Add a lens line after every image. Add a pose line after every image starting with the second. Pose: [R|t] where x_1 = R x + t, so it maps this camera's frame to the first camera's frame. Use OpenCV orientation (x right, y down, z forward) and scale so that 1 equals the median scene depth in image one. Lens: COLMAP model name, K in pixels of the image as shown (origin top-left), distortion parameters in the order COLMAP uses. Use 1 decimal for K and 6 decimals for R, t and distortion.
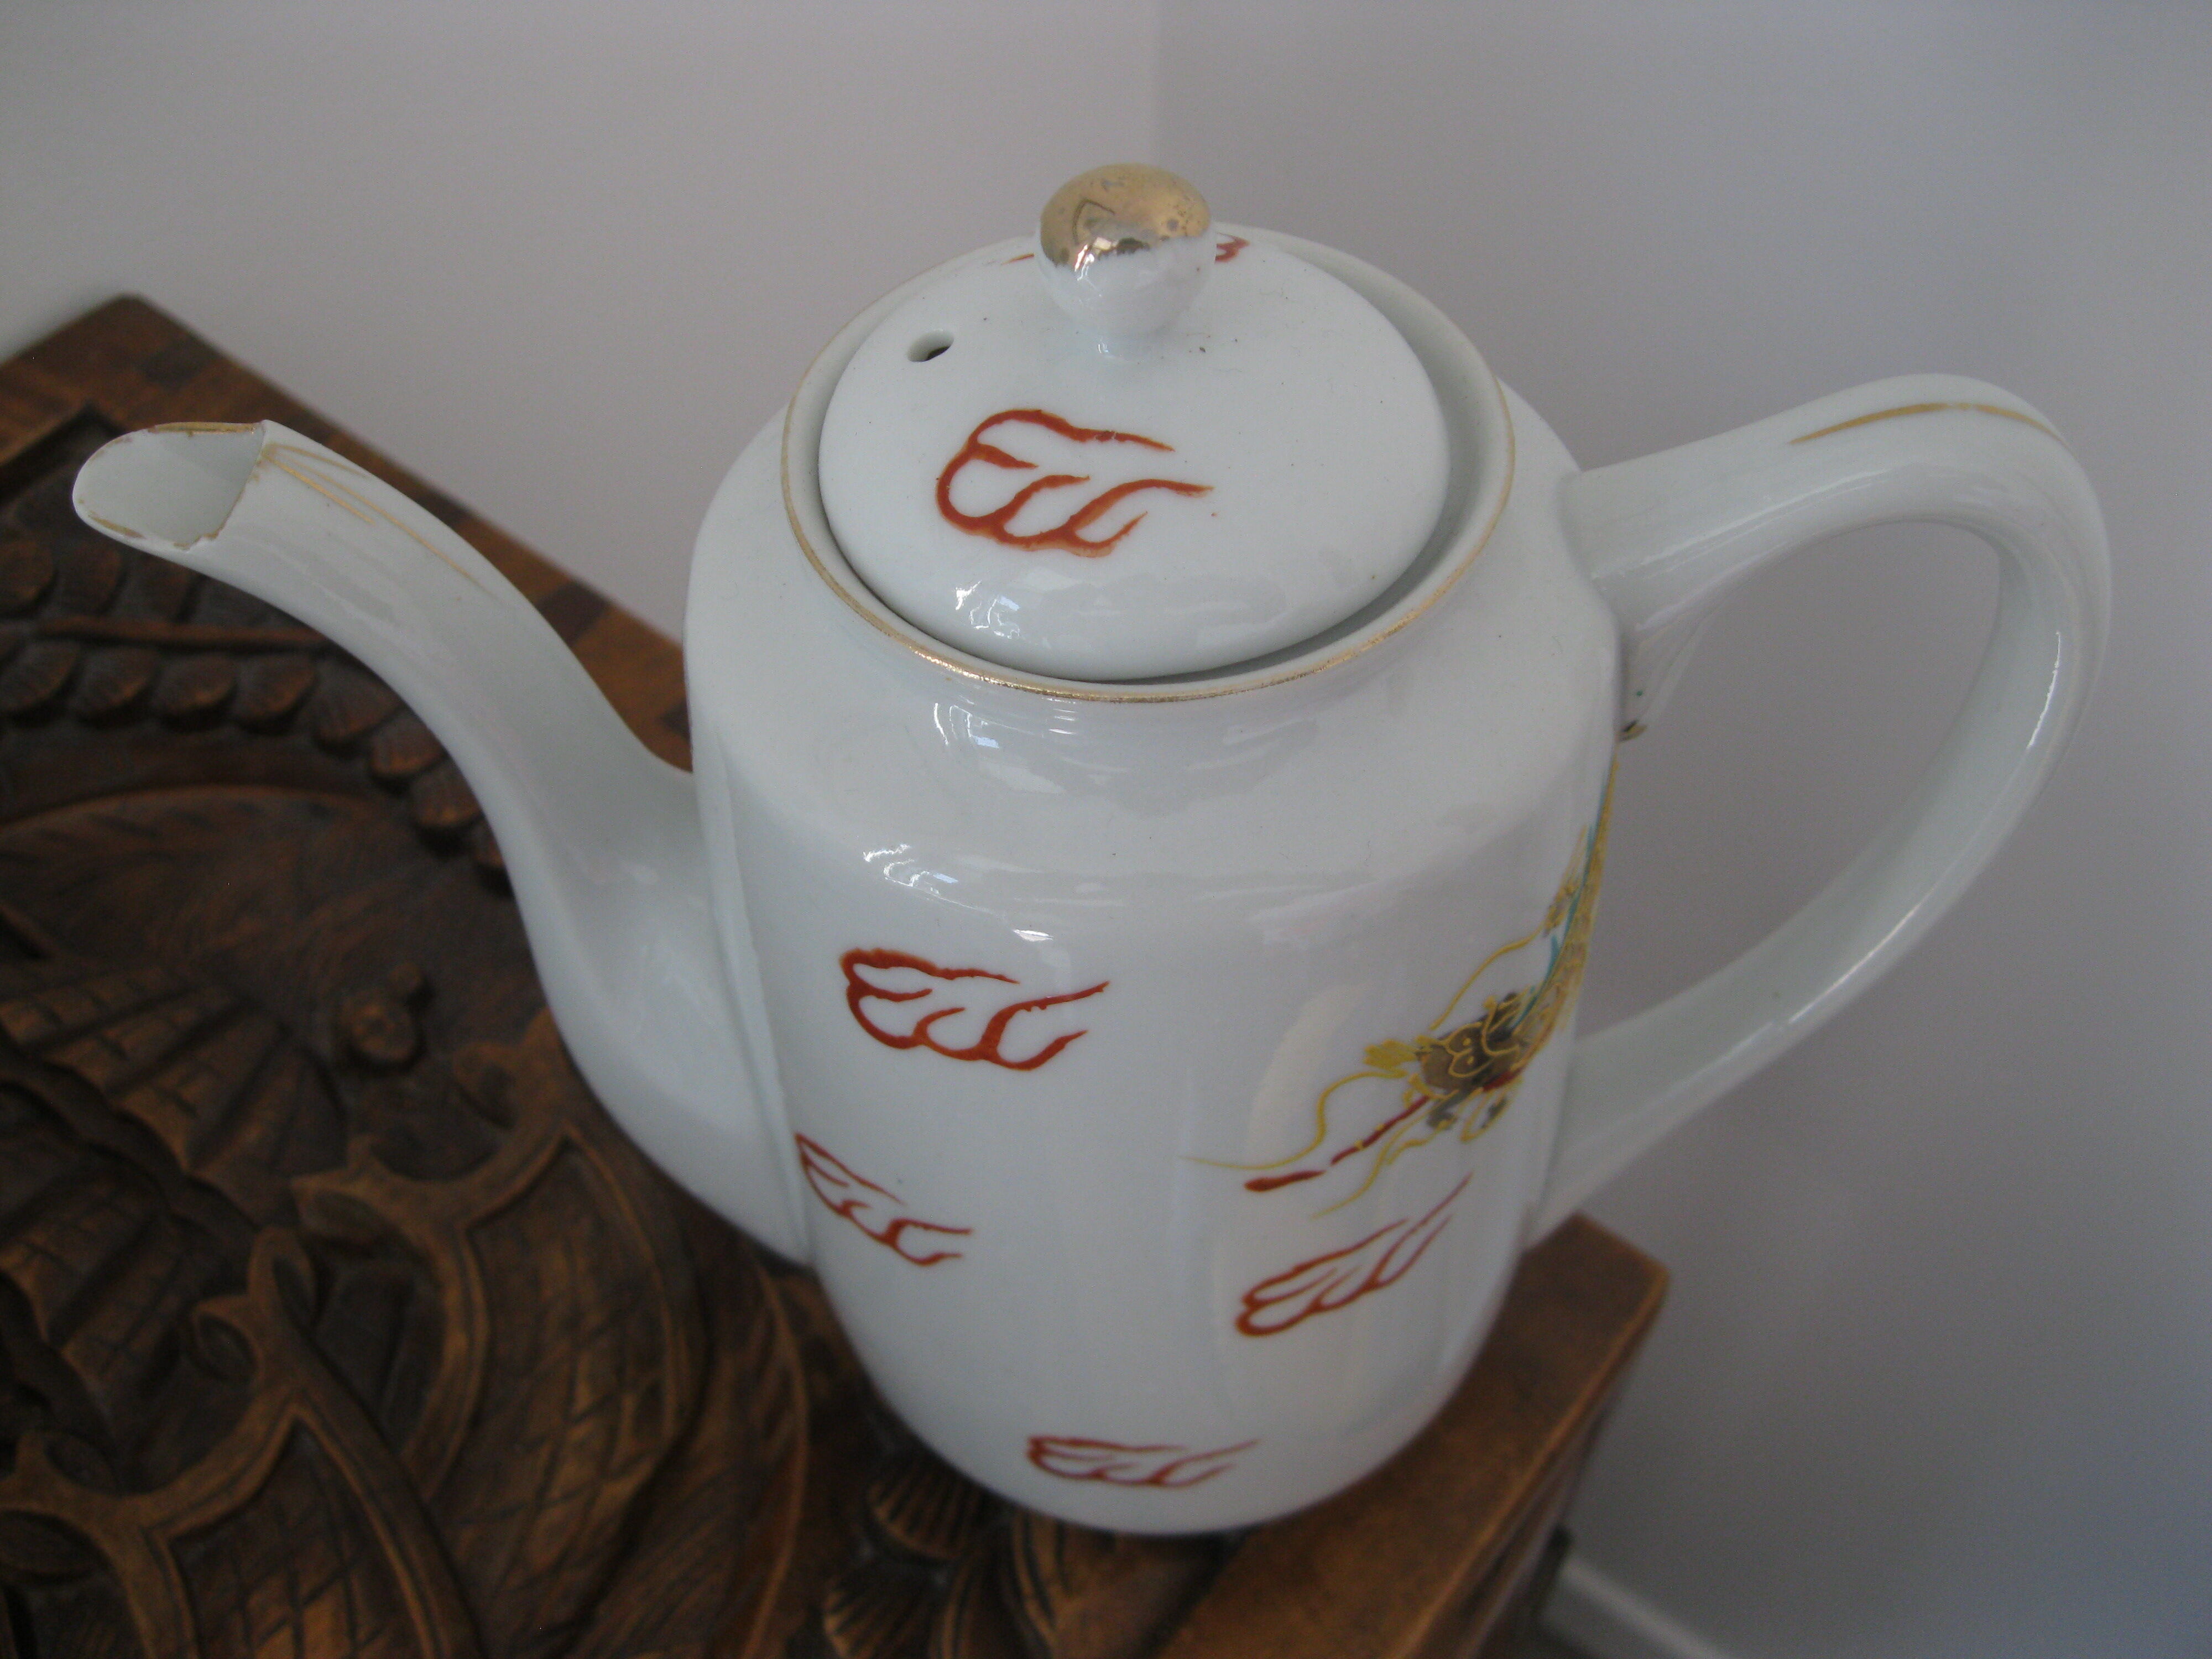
lens RADIAL K [[2258.5, 0, 1052.9], [0, 2258.5, 837.6], [0, 0, 1]] dist [-0.111431, 0.000000]
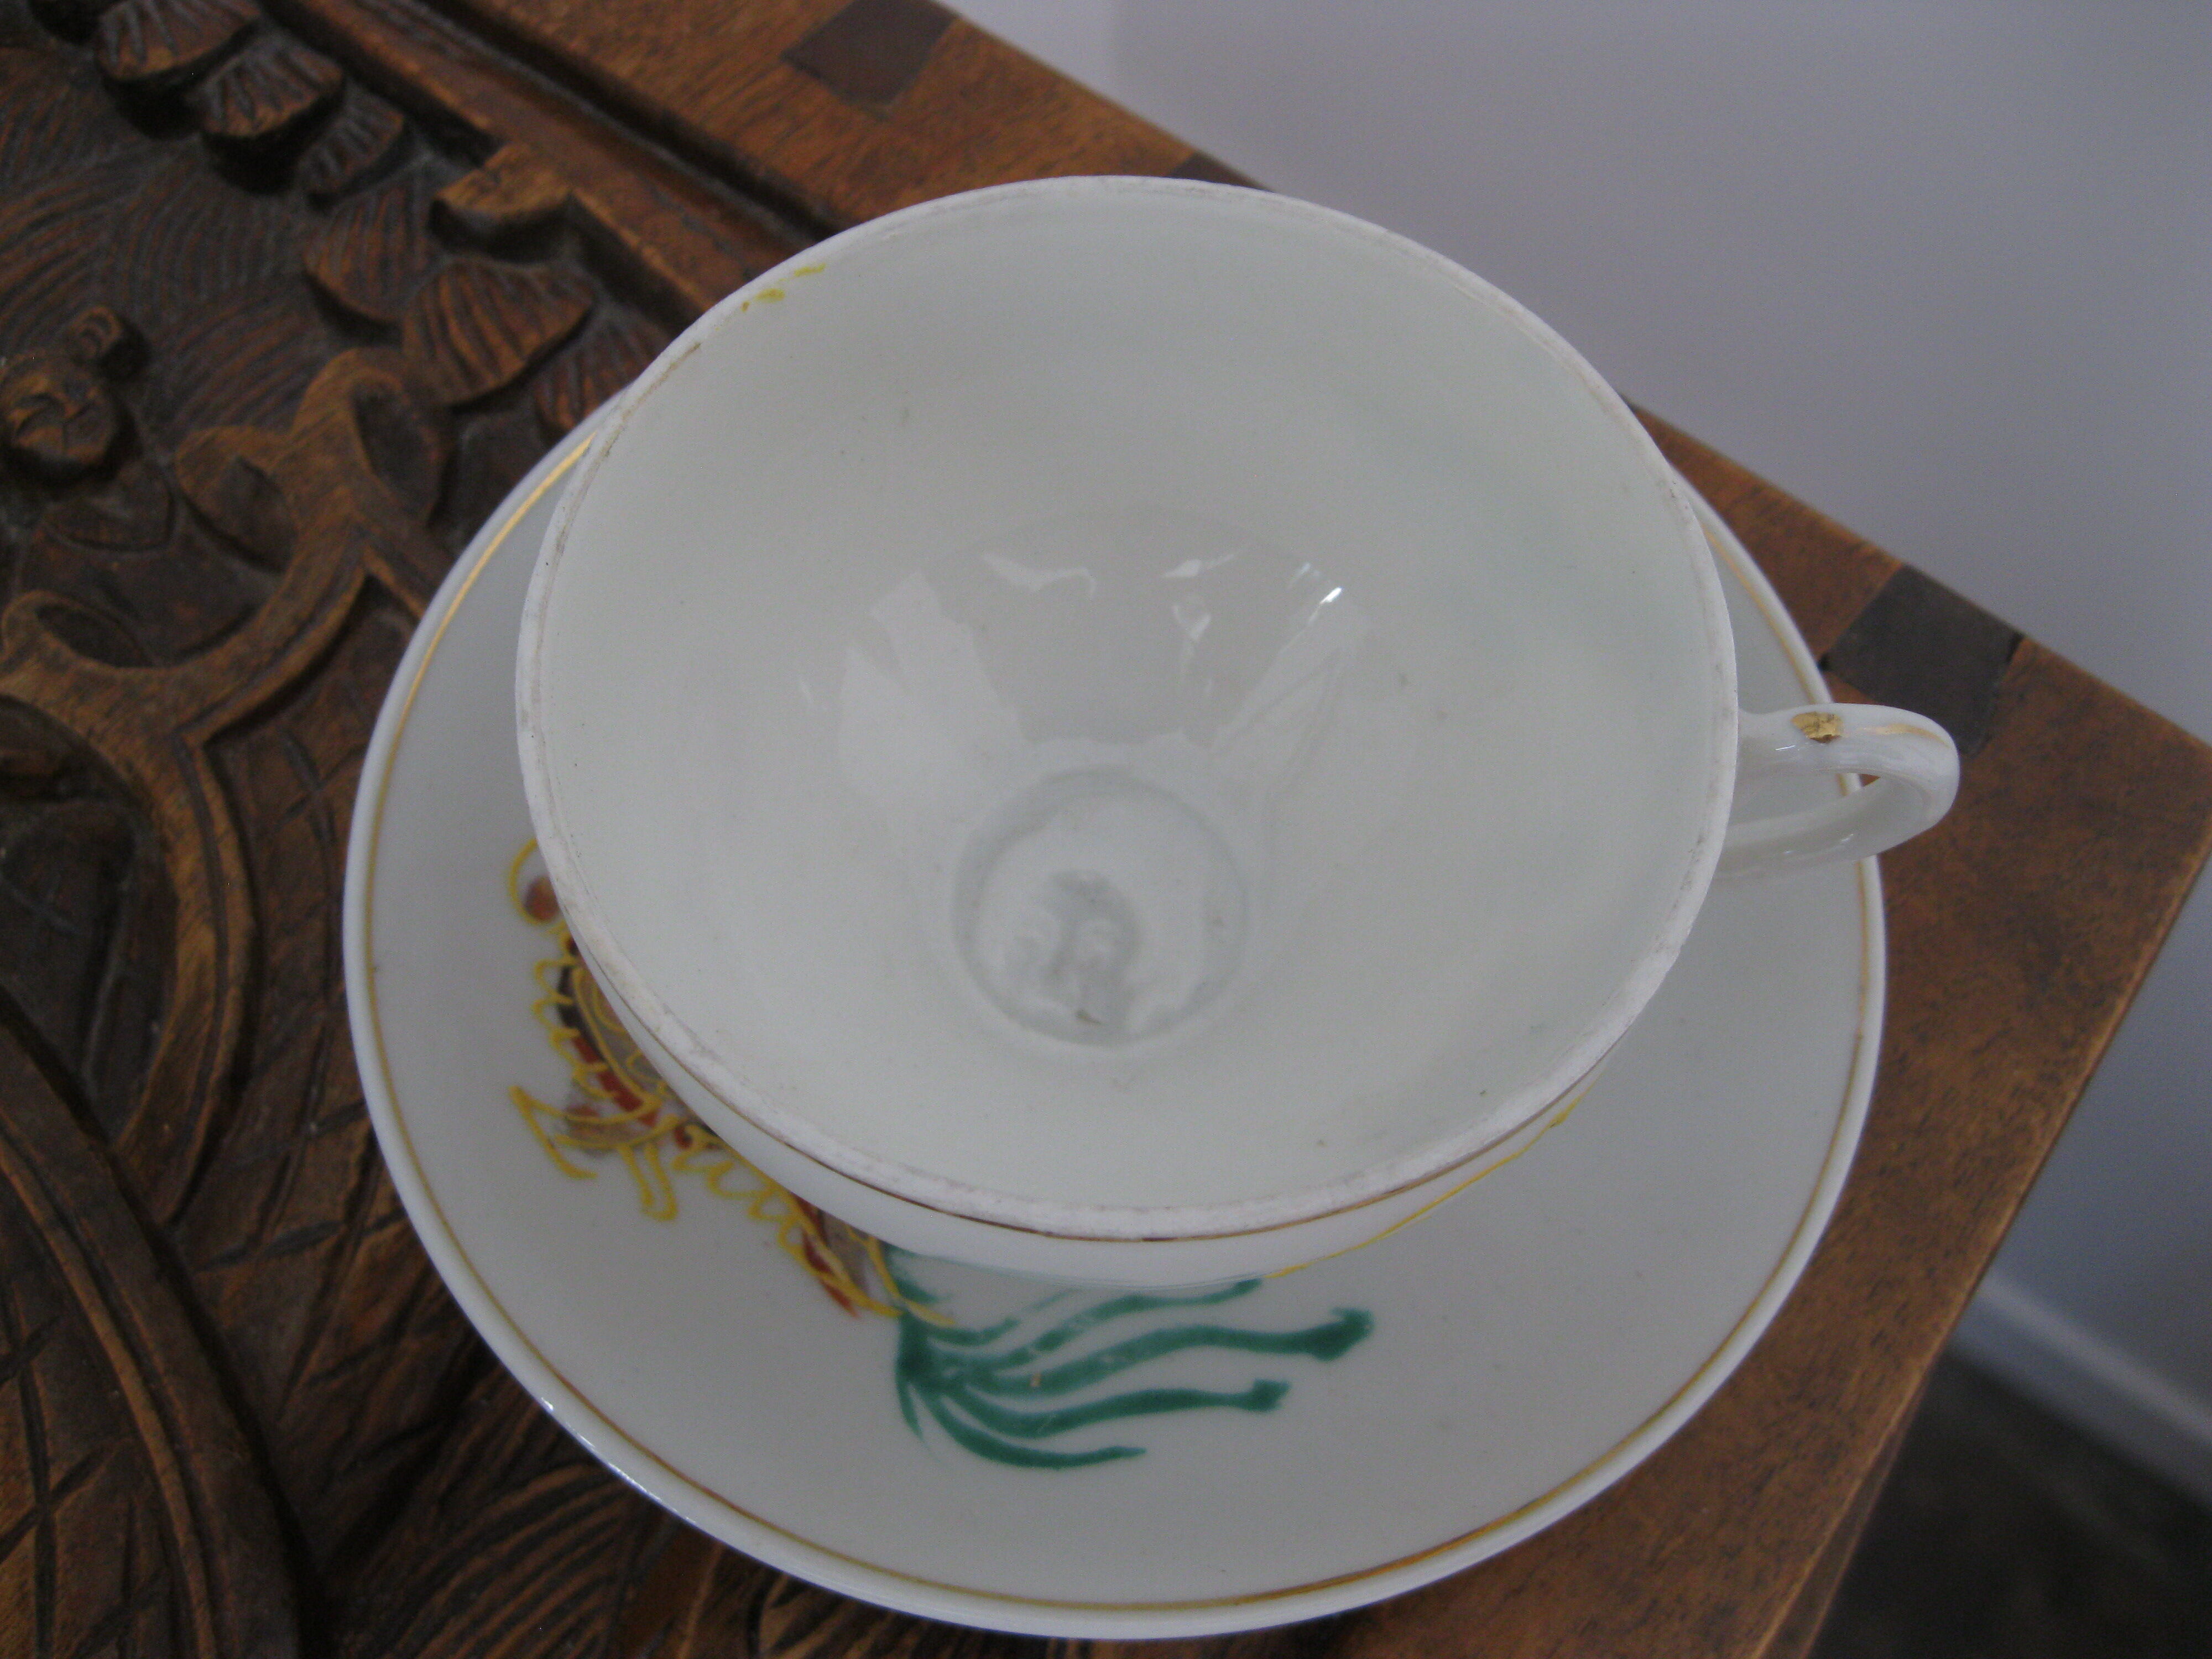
lens RADIAL K [[2258.5, 0, 1067.0], [0, 2258.5, 806.4], [0, 0, 1]] dist [-0.111431, 0.000000]
pose [[0.998705, -0.028389, 0.042213, -0.068753], [0.017640, 0.971581, 0.236050, 0.063064], [-0.047715, -0.235000, 0.970823, 0.456895]]
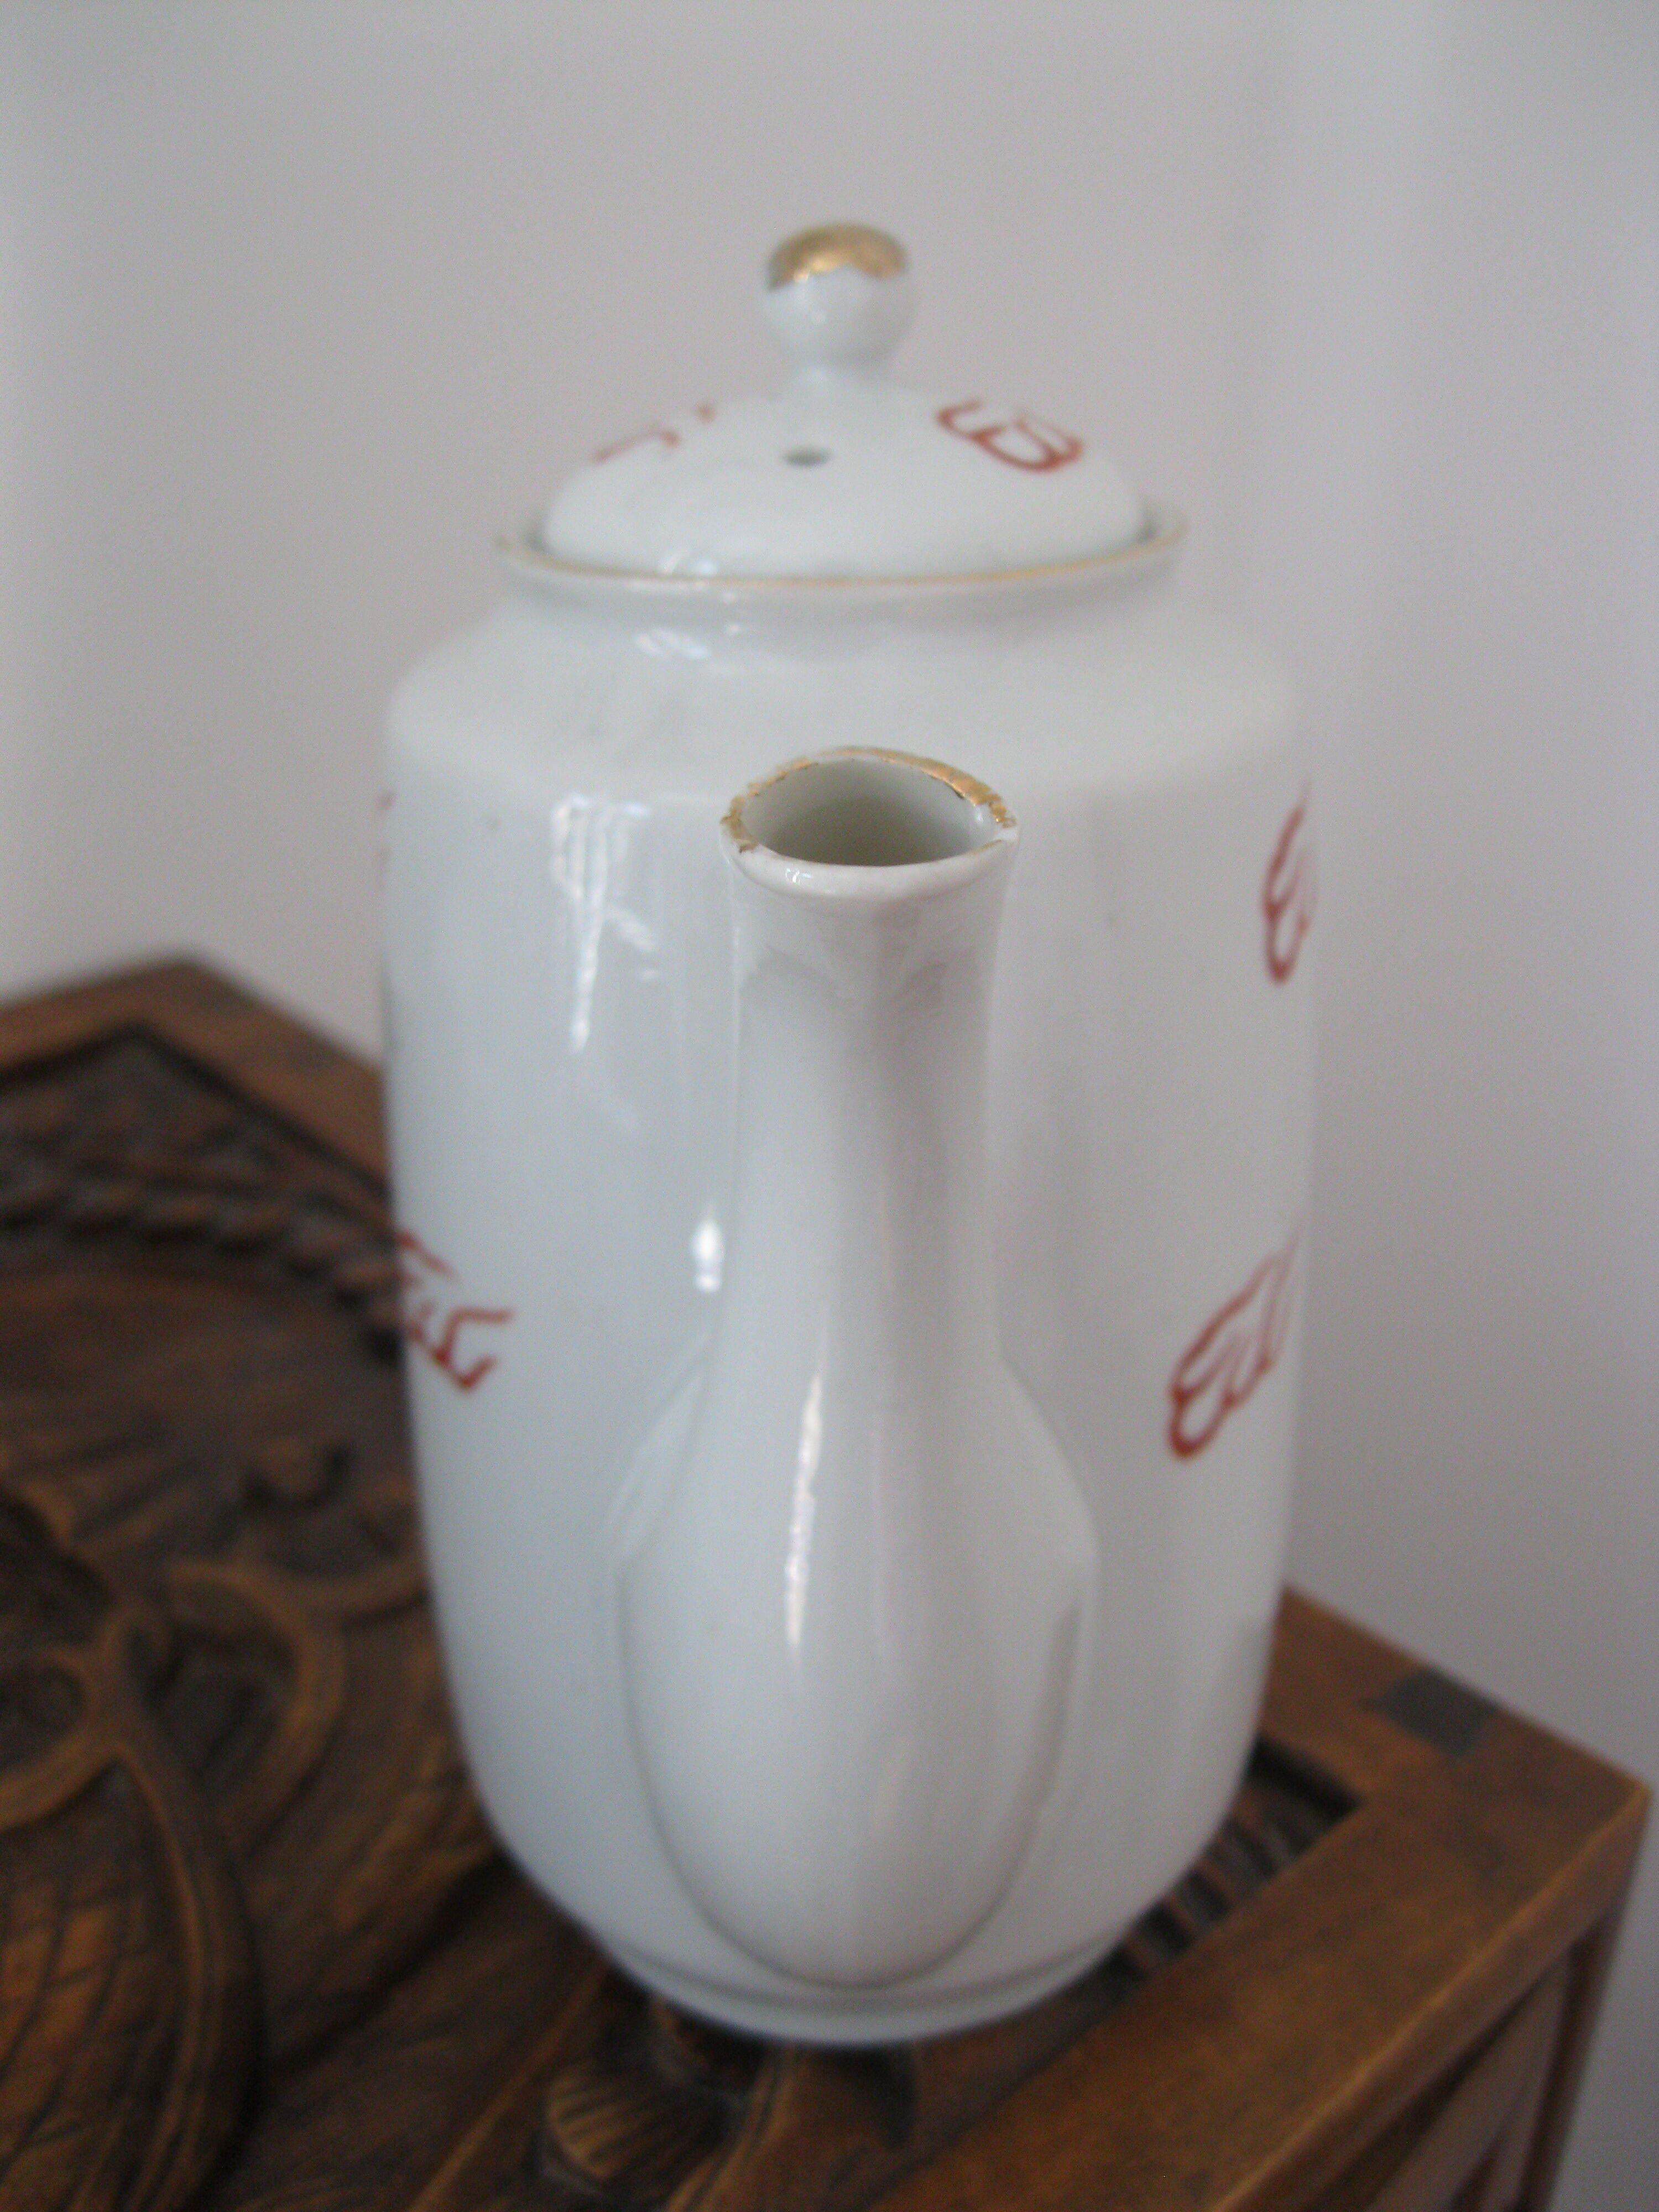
lens RADIAL K [[2258.5, 0, 837.5], [0, 2258.5, 1054.6], [0, 0, 1]] dist [-0.111431, 0.000000]
pose [[0.990737, 0.083464, -0.107121, 0.026880], [-0.122253, 0.891606, -0.435997, 0.370329], [0.059119, 0.445054, 0.893550, 0.077925]]
